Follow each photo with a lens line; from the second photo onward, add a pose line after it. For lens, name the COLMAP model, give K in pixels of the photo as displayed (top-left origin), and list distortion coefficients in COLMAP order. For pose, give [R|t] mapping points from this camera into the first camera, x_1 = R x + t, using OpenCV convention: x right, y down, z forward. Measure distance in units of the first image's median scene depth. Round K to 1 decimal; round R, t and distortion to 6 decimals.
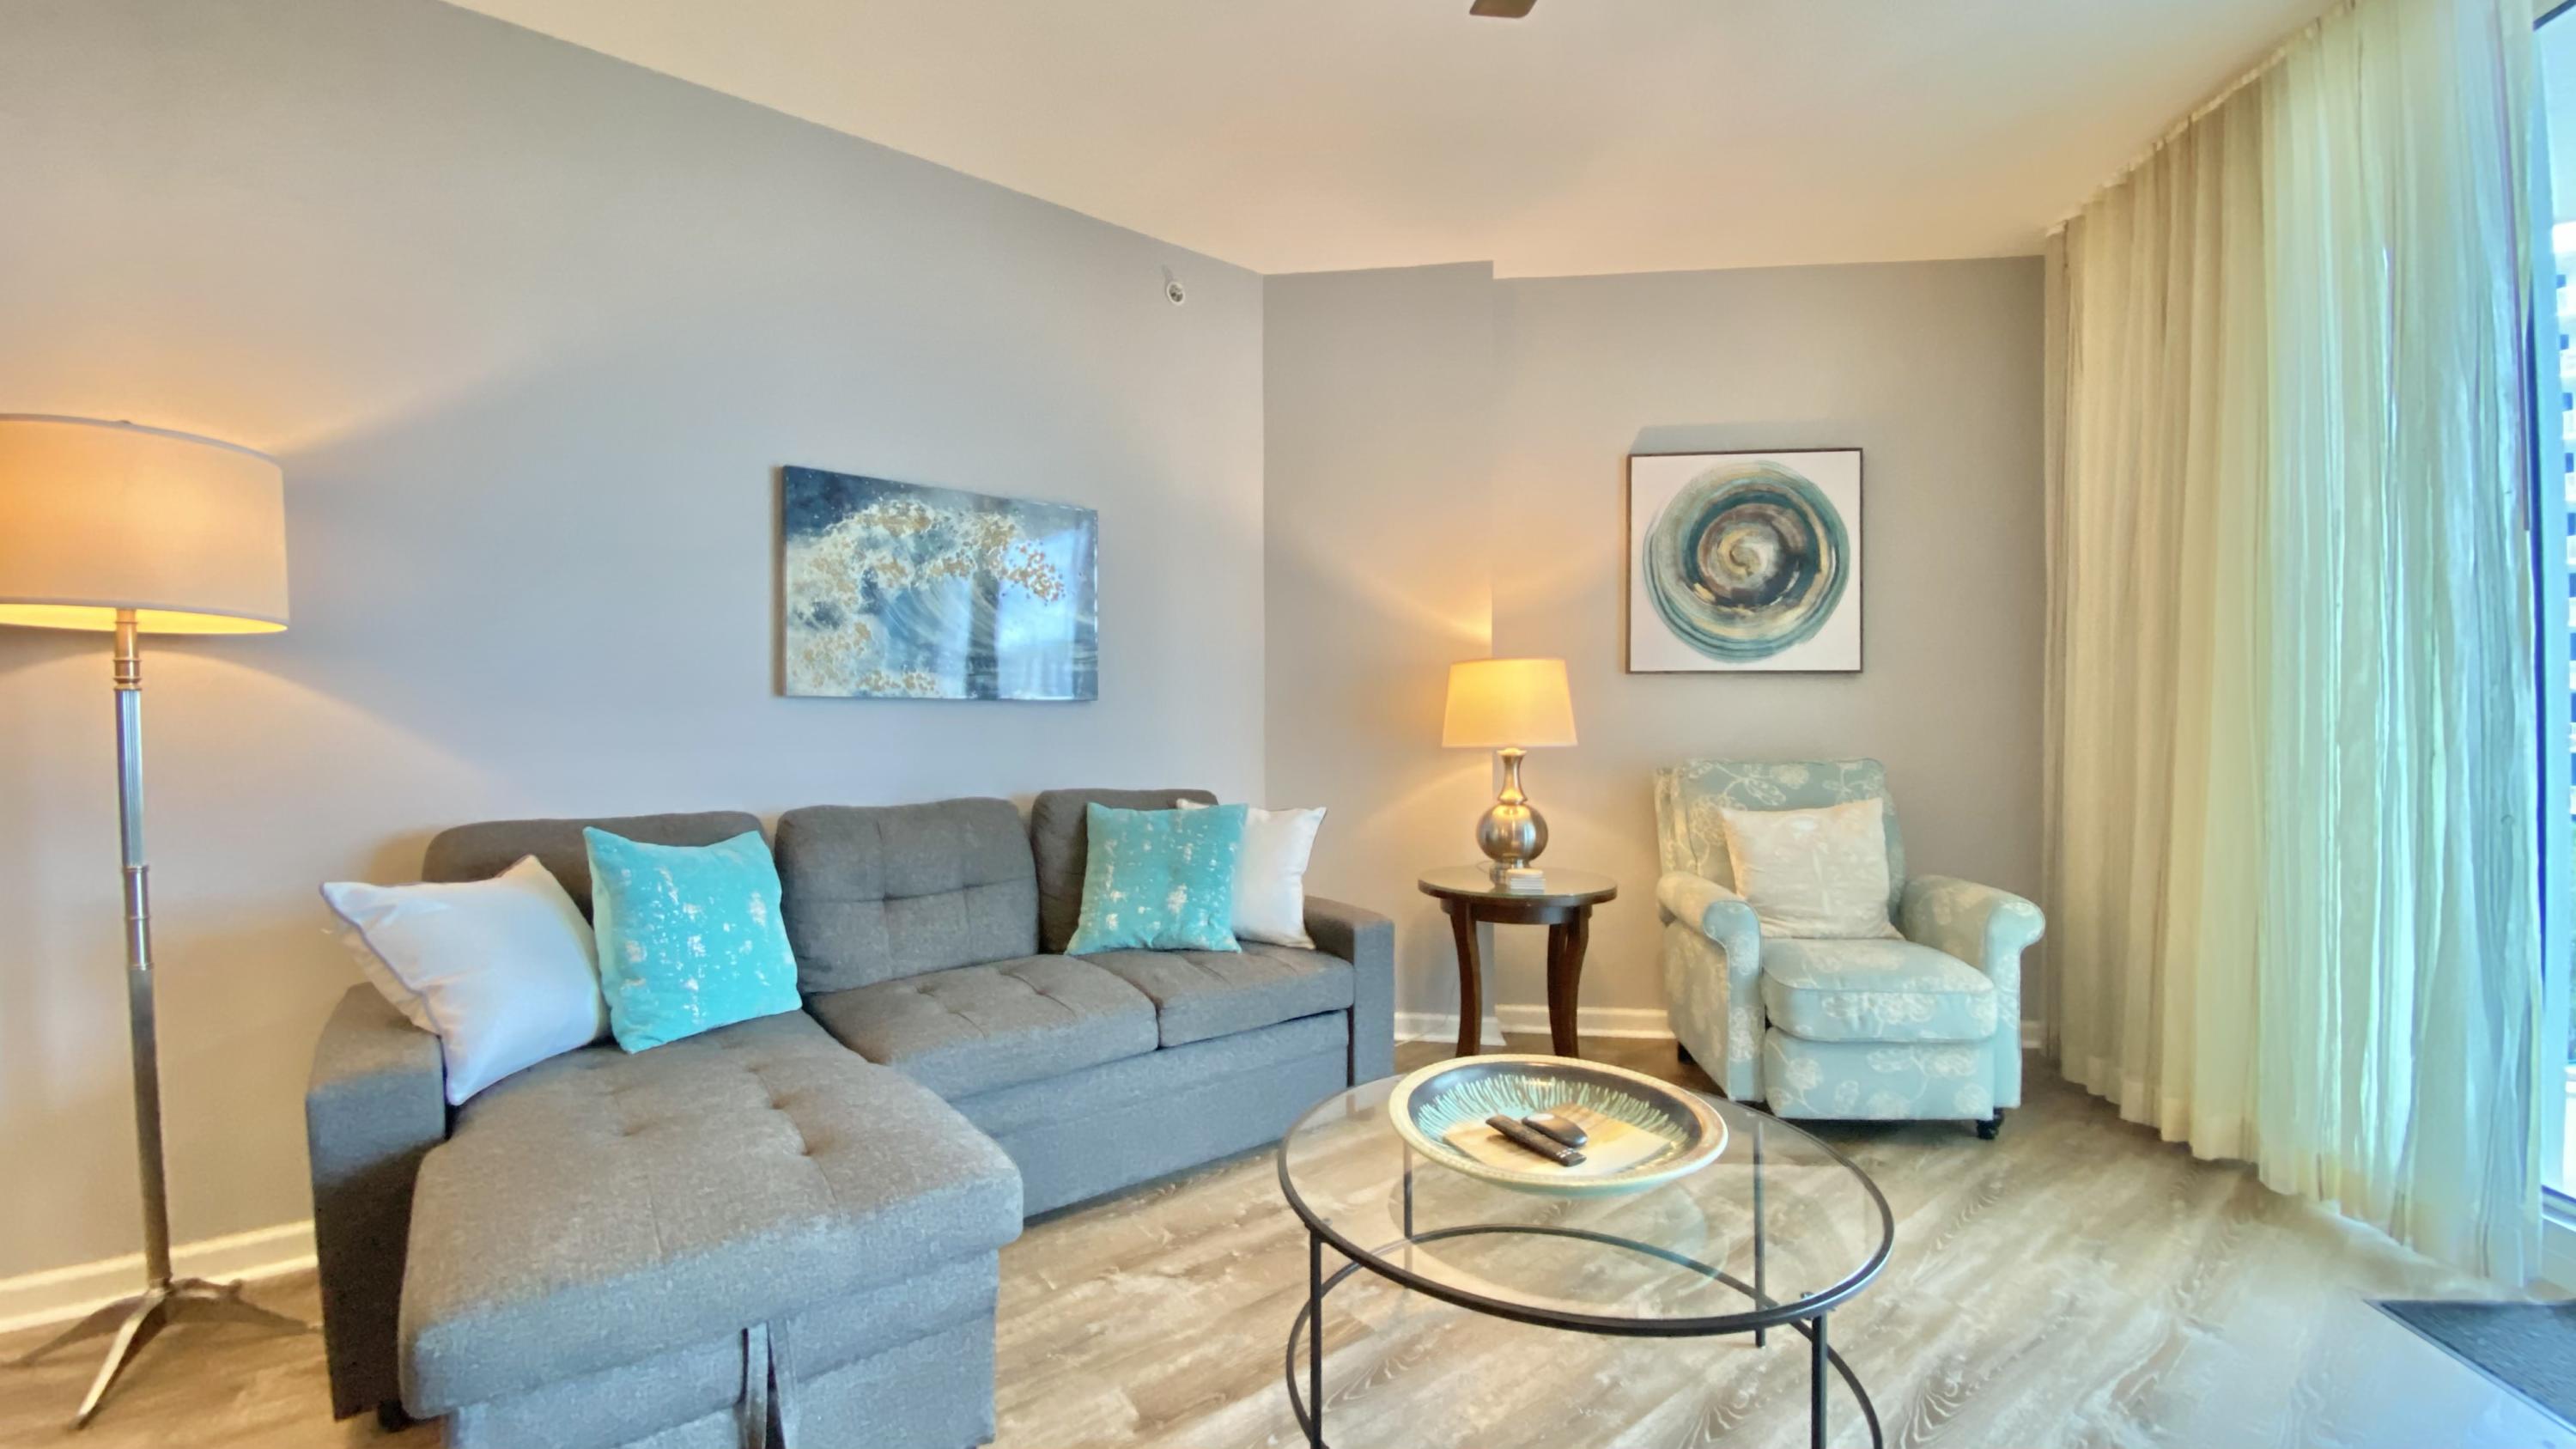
lens RADIAL K [[1029.6, 0, 1286.1], [0, 1029.6, 720.8], [0, 0, 1]] dist [0.021911, -0.019640]
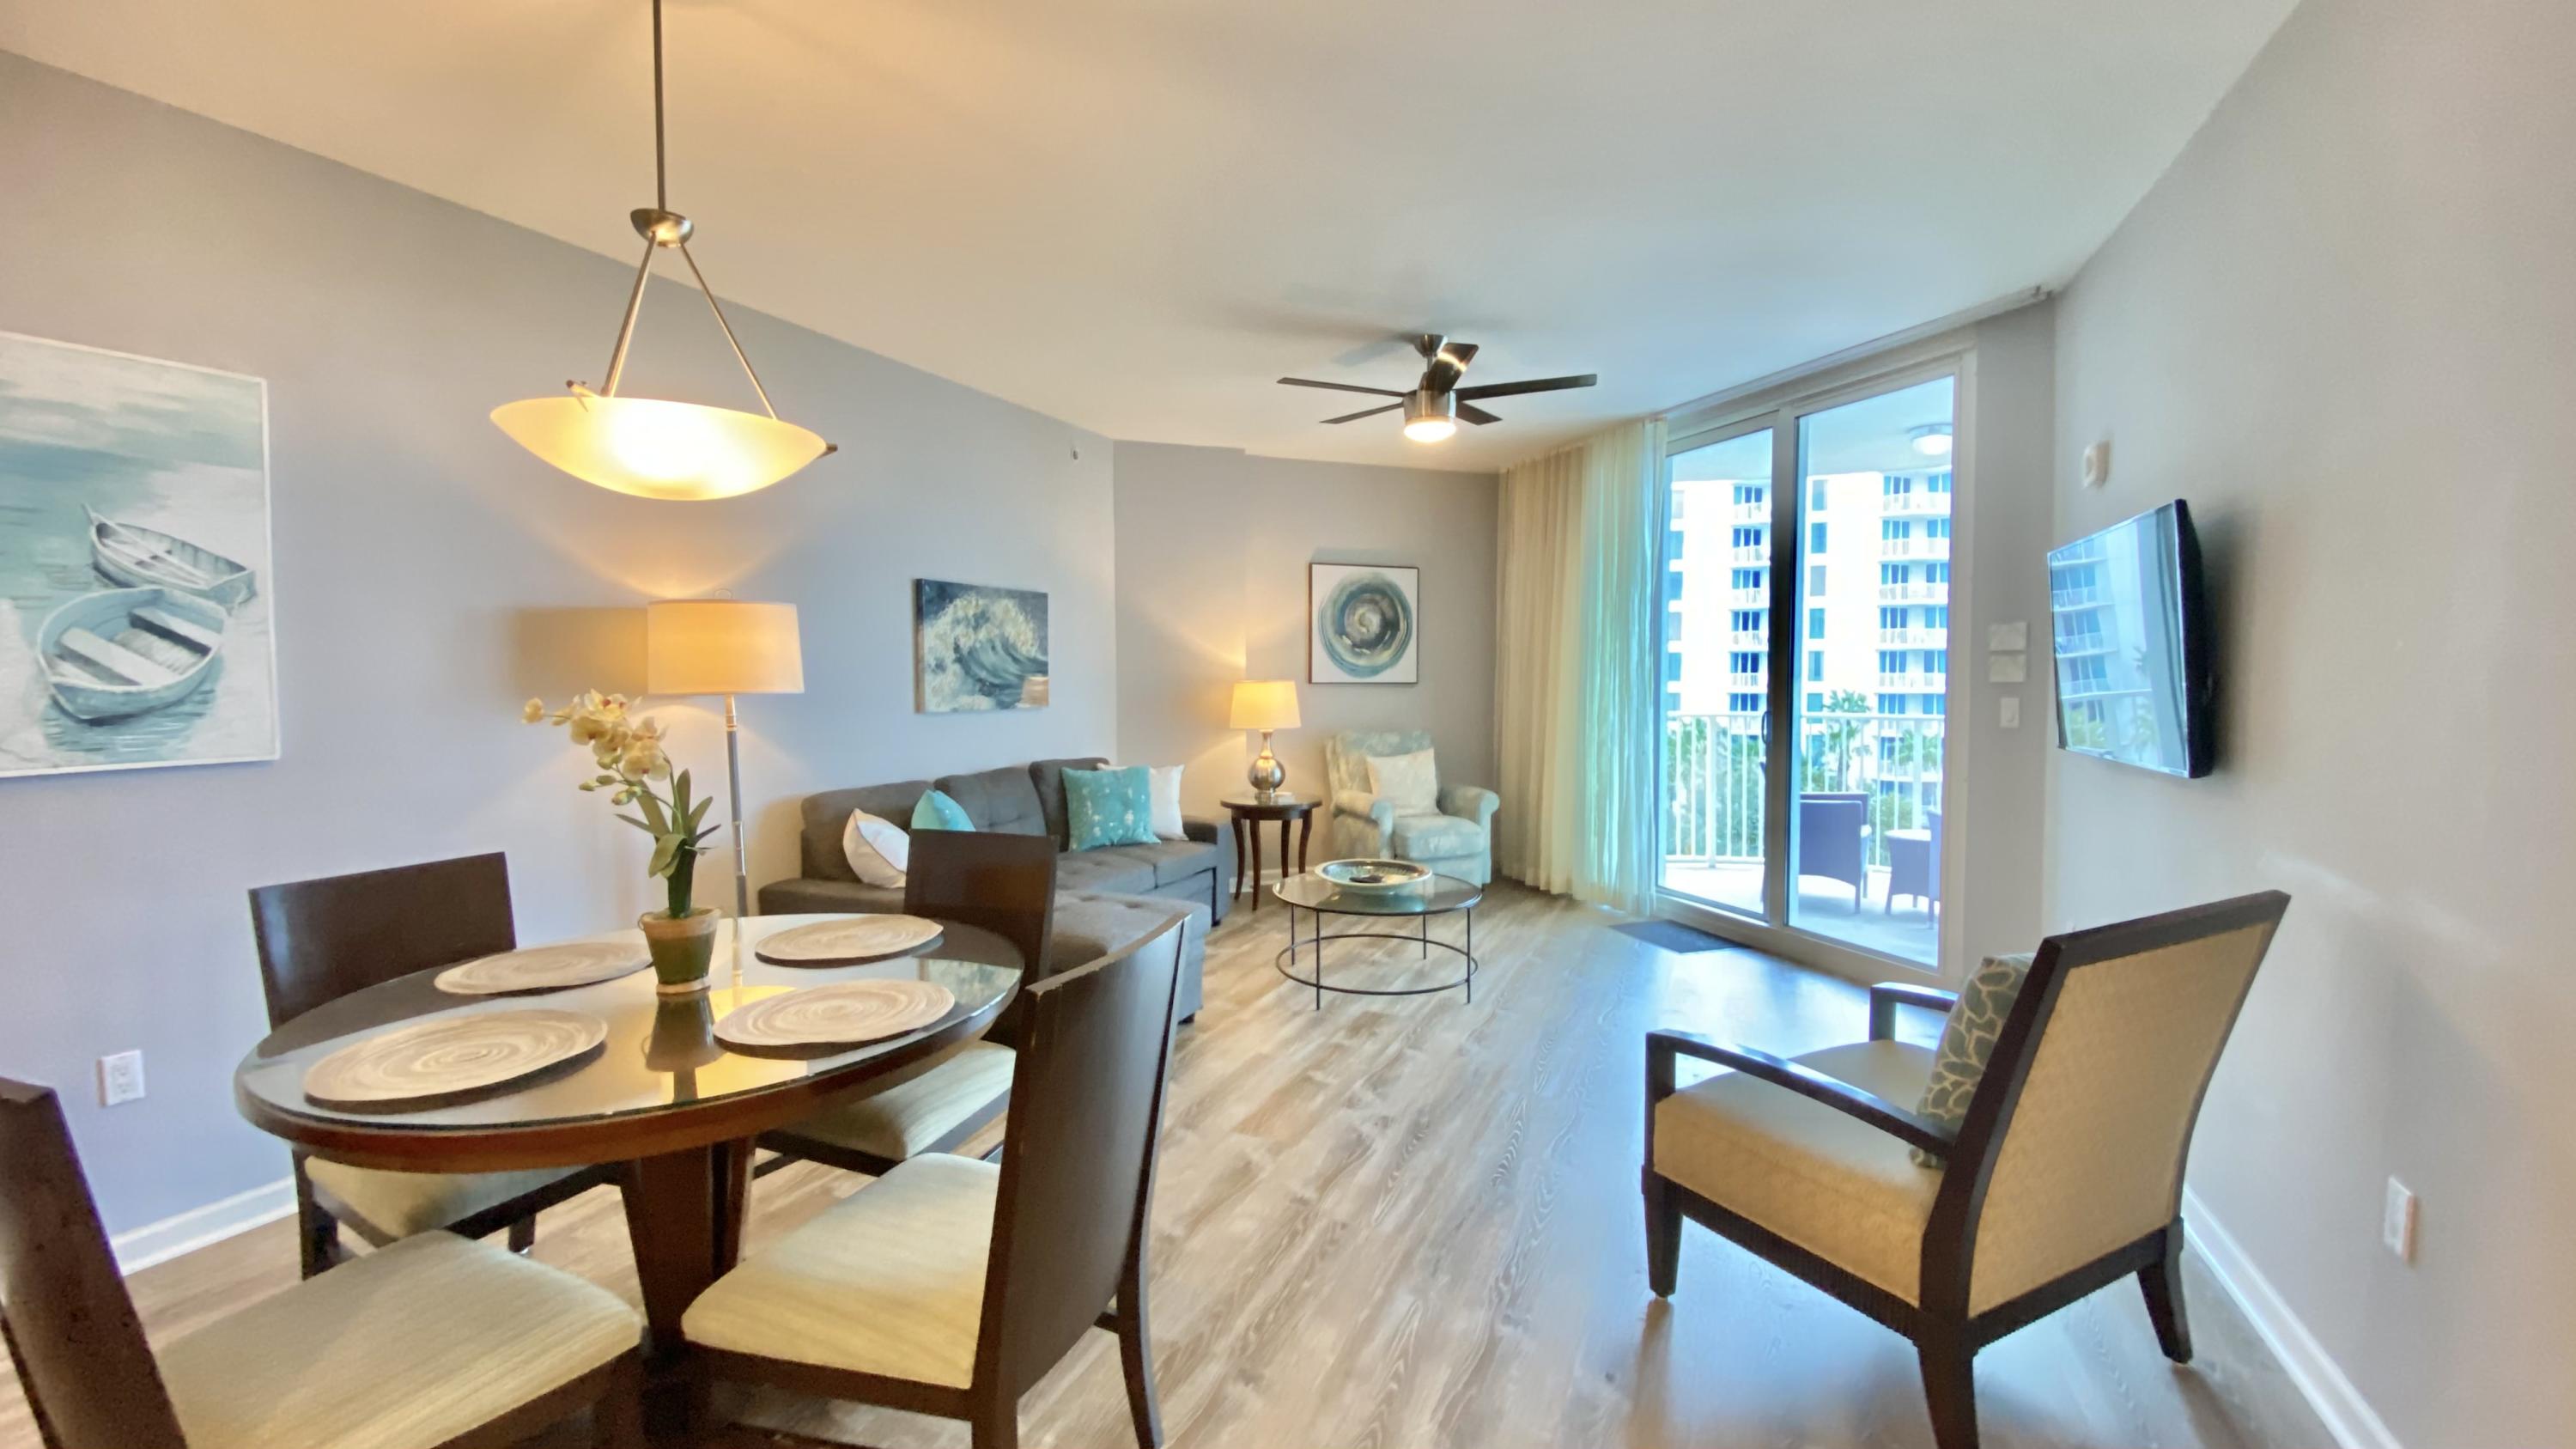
lens RADIAL K [[1029.6, 0, 1286.1], [0, 1029.6, 720.8], [0, 0, 1]] dist [0.021911, -0.019640]
pose [[0.889354, -0.022213, 0.456679, -0.653682], [0.000285, 0.998846, 0.048028, -0.083532], [-0.457218, -0.042584, 0.888334, -0.720156]]
